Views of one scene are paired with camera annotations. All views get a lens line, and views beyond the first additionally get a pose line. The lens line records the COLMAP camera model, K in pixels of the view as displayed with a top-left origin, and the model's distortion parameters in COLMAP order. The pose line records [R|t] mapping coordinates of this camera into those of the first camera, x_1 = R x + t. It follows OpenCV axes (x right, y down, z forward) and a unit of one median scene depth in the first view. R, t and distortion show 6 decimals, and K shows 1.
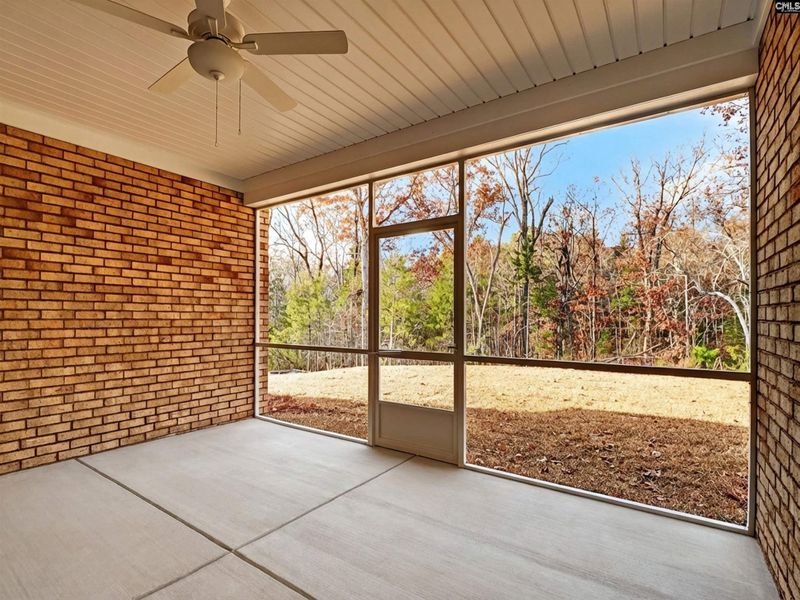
lens RADIAL K [[390.4, 0, 398.2], [0, 390.4, 309.3], [0, 0, 1]] dist [-0.012674, -0.000235]
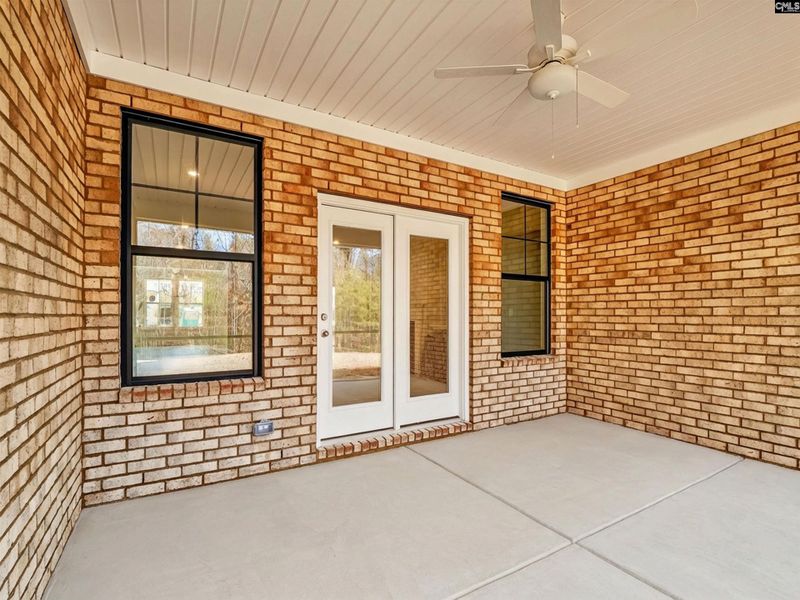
lens RADIAL K [[390.4, 0, 398.2], [0, 390.4, 309.3], [0, 0, 1]] dist [-0.012674, -0.000235]
pose [[-0.416636, -0.015290, -0.908945, 0.431161], [0.016422, 0.999569, -0.024342, 0.019190], [0.908925, -0.025068, -0.416205, 0.616677]]
